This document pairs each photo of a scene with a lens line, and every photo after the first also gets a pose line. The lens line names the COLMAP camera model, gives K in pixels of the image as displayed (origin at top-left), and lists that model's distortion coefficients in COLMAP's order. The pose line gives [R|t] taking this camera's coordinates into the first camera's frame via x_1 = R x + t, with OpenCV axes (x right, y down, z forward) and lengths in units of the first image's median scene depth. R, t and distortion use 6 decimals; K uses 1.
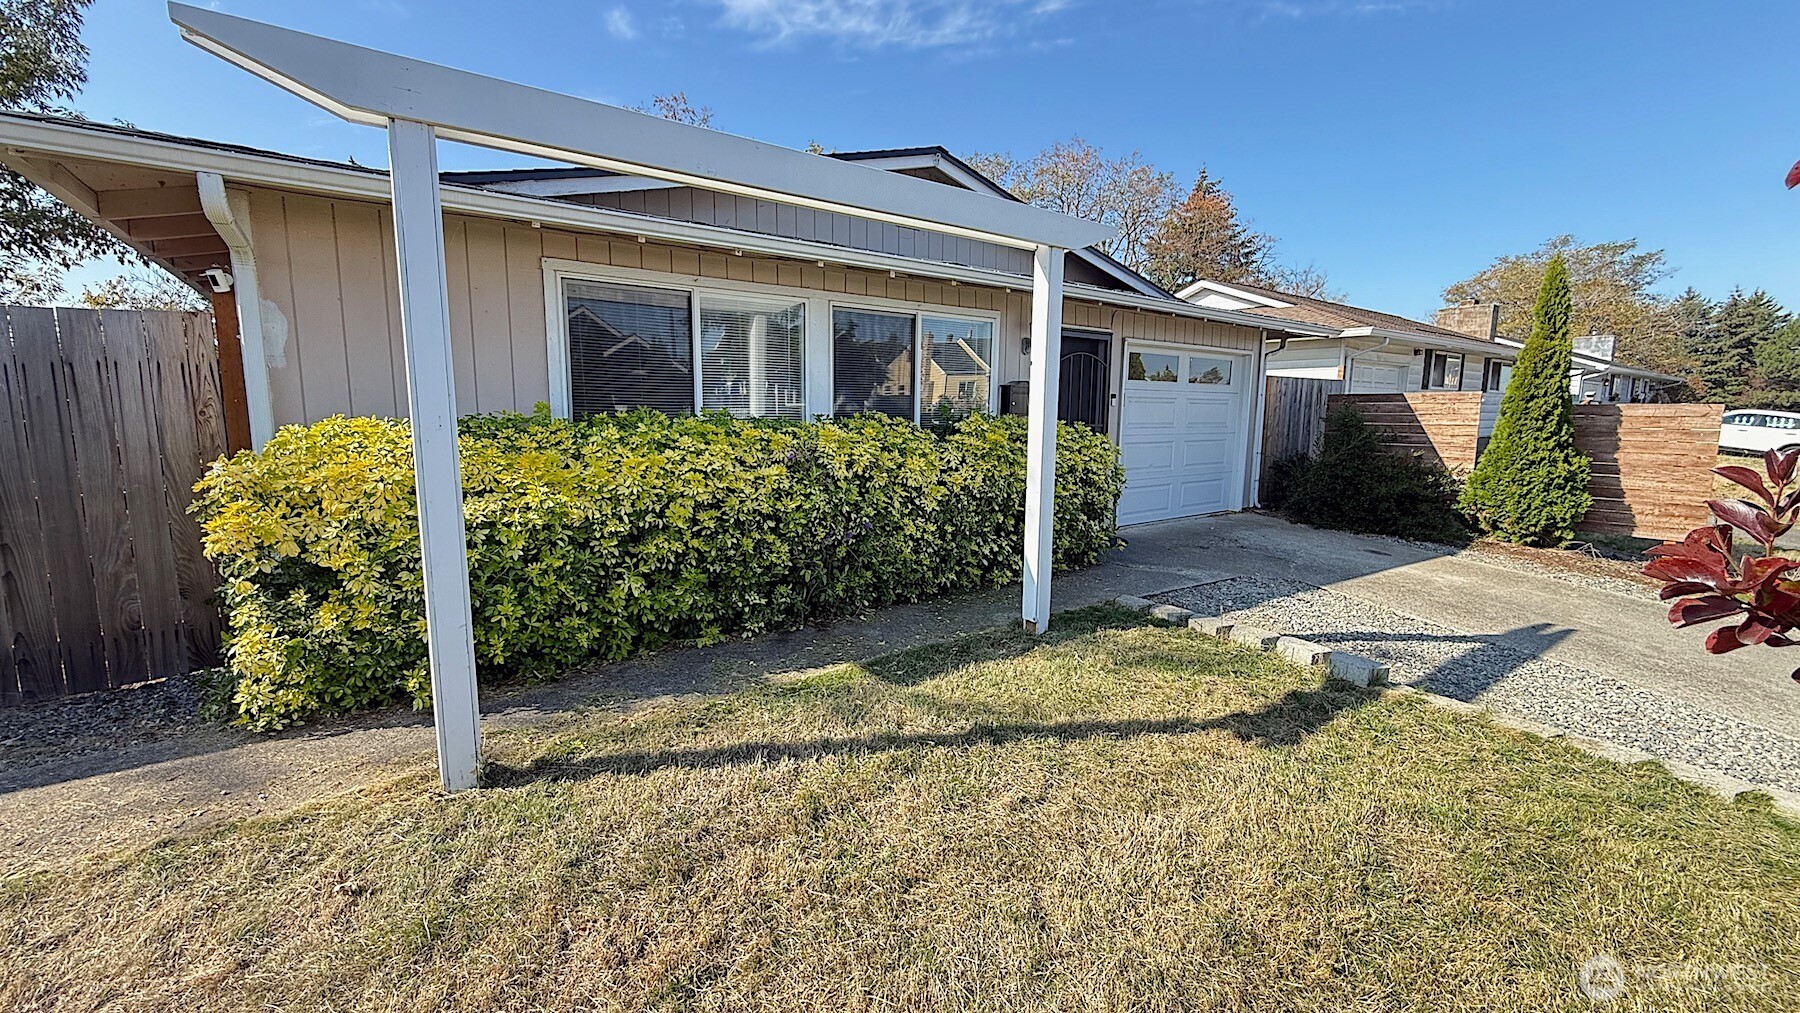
lens RADIAL K [[719.9, 0, 896.1], [0, 719.9, 506.0], [0, 0, 1]] dist [0.000164, -0.000024]
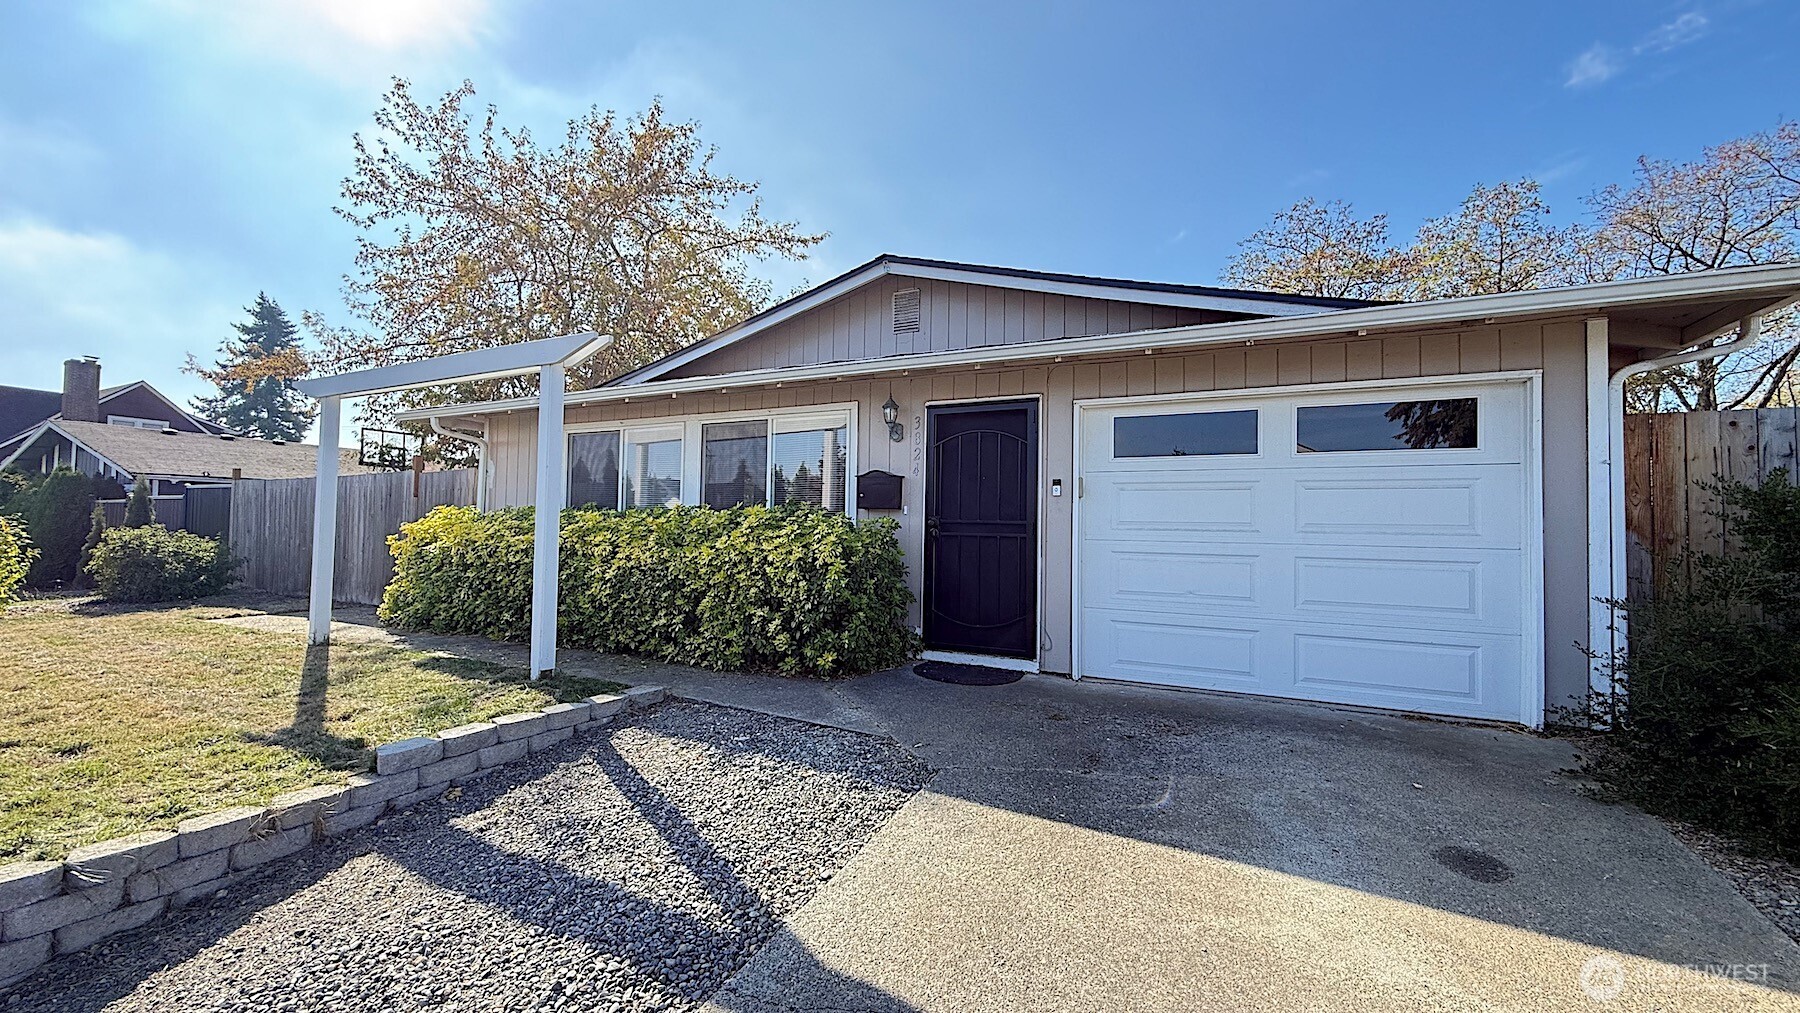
lens RADIAL K [[719.9, 0, 896.1], [0, 719.9, 506.0], [0, 0, 1]] dist [0.000164, -0.000024]
pose [[0.443716, -0.012000, -0.896087, 1.057979], [-0.128786, 0.988678, -0.077011, -0.065098], [0.886865, 0.149575, 0.437147, 0.665159]]
